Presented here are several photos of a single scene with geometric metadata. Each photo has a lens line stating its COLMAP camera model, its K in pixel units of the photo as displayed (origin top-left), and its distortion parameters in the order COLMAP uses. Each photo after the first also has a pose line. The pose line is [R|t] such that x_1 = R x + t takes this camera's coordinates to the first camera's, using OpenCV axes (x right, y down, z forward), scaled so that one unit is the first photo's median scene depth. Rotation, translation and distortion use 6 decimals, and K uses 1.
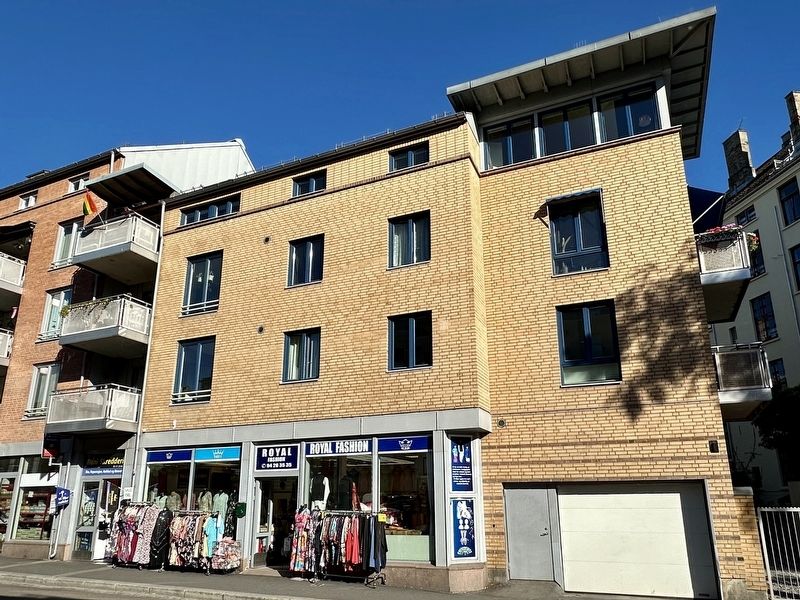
lens RADIAL K [[577.2, 0, 399.5], [0, 577.2, 336.9], [0, 0, 1]] dist [-0.007414, -0.000526]
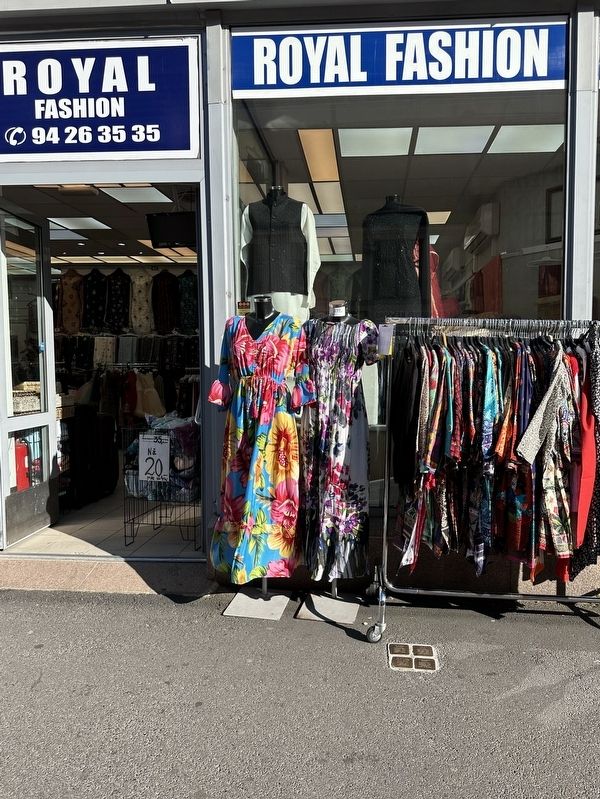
lens RADIAL K [[597.4, 0, 336.4], [0, 597.4, 413.2], [0, 0, 1]] dist [0.003863, -0.008253]
pose [[0.932584, -0.022574, 0.360247, -0.213419], [-0.104973, 0.937943, 0.330522, 0.244297], [-0.345353, -0.346055, 0.872340, 0.744743]]
